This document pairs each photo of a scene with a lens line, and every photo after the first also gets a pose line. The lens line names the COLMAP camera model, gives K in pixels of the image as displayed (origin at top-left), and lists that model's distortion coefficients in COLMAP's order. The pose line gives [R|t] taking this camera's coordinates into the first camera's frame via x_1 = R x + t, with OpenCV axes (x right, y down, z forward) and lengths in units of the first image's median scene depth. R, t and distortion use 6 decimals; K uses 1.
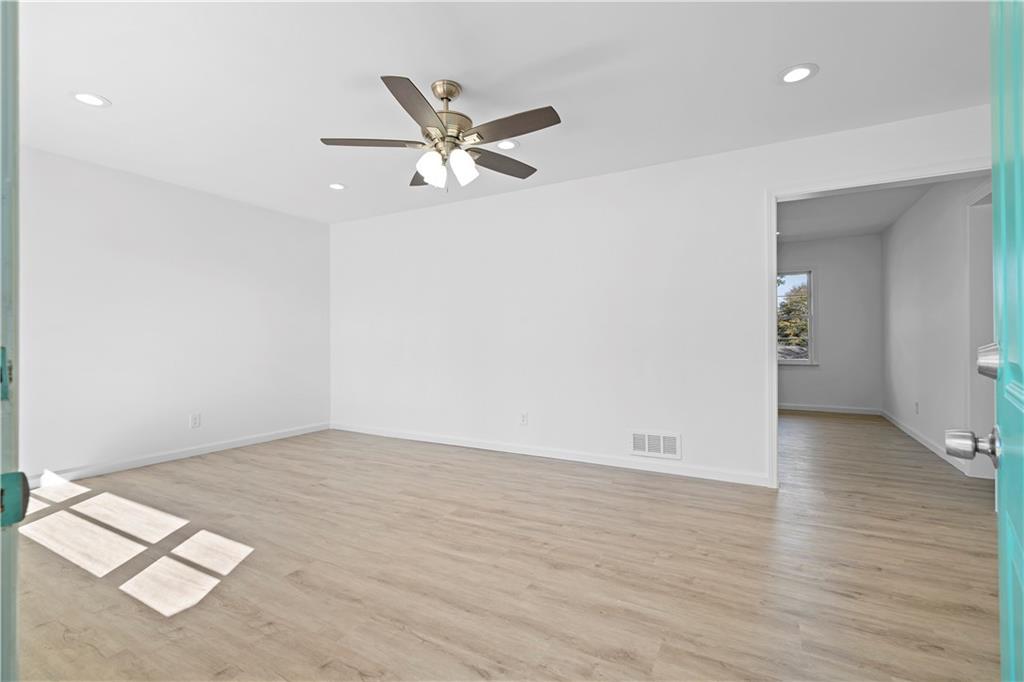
lens RADIAL K [[476.1, 0, 512.0], [0, 476.1, 341.0], [0, 0, 1]] dist [0.001300, -0.000296]
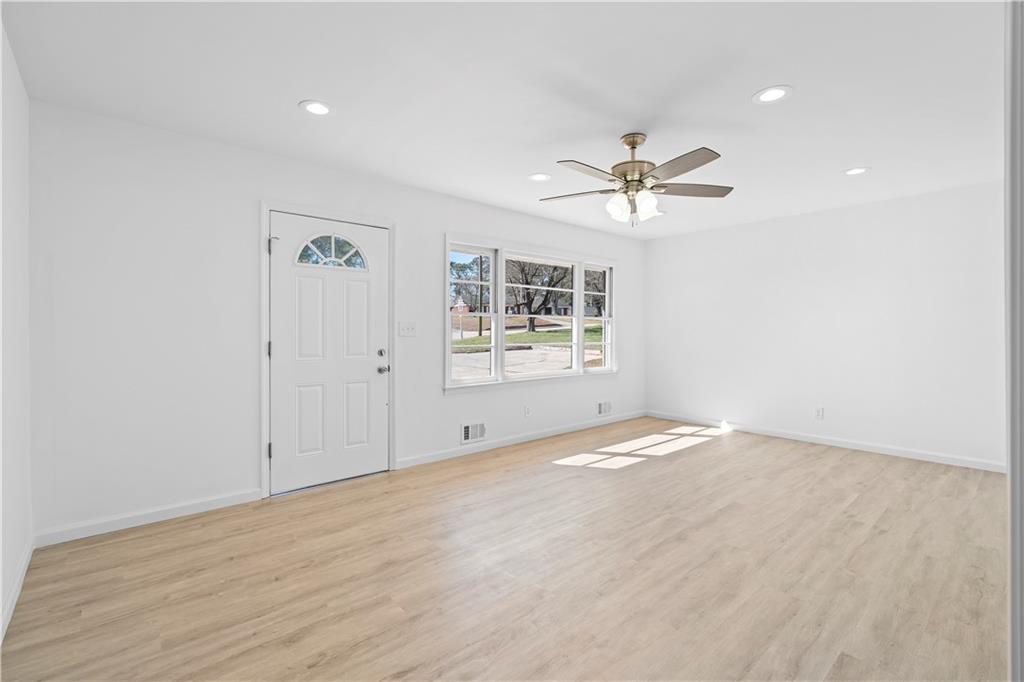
lens RADIAL K [[476.1, 0, 512.0], [0, 476.1, 341.0], [0, 0, 1]] dist [0.001300, -0.000296]
pose [[-0.367919, 0.026238, -0.929487, 0.995649], [0.006719, 0.999651, 0.025559, -0.063305], [0.929833, 0.003158, -0.367967, 1.056537]]
